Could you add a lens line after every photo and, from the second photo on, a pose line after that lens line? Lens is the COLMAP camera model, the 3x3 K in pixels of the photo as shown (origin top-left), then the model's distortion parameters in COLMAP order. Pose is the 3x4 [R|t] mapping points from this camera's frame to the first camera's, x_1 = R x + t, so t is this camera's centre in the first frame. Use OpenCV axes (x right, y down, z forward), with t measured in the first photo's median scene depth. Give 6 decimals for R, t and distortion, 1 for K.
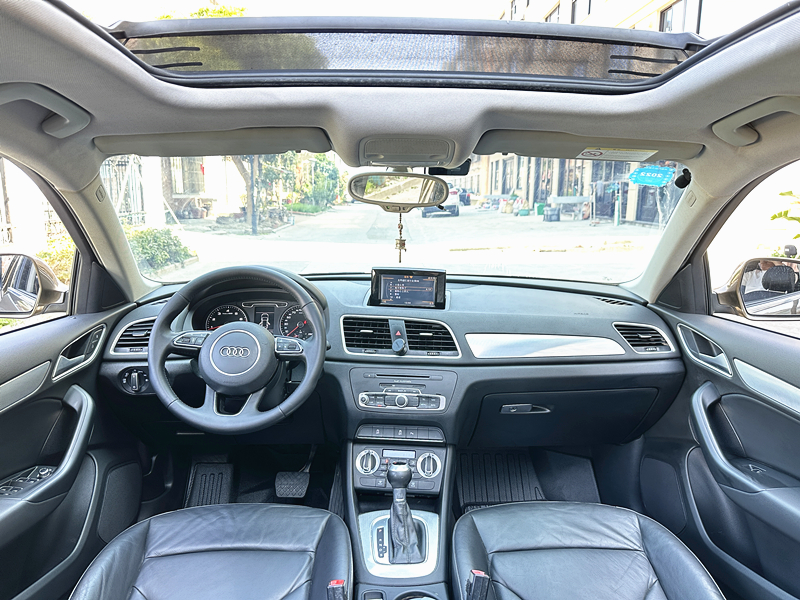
lens RADIAL K [[536.0, 0, 400.0], [0, 536.0, 300.0], [0, 0, 1]] dist [0.087016, -0.134788]
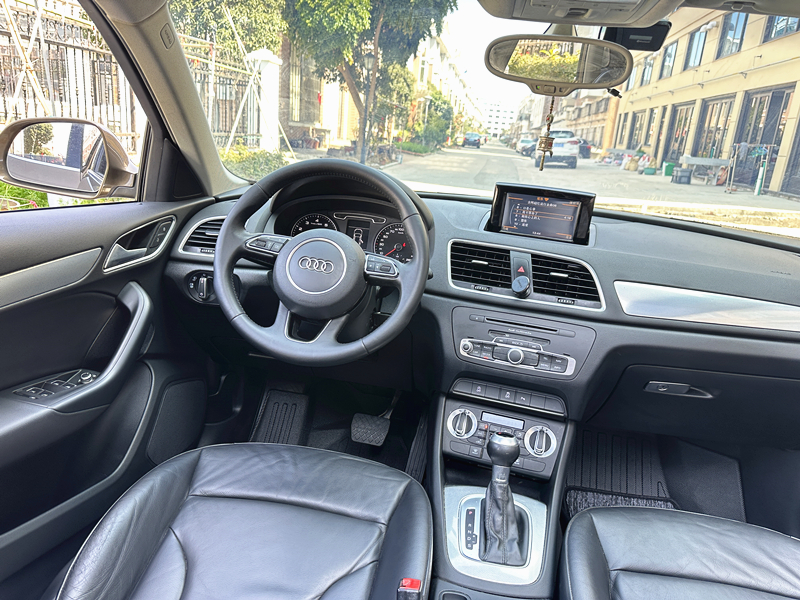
lens RADIAL K [[536.0, 0, 400.0], [0, 536.0, 300.0], [0, 0, 1]] dist [0.087016, -0.134788]
pose [[0.977523, 0.127271, -0.168079, -0.039559], [-0.110179, 0.988091, 0.107407, 0.043202], [0.179747, -0.086474, 0.979905, 0.216732]]
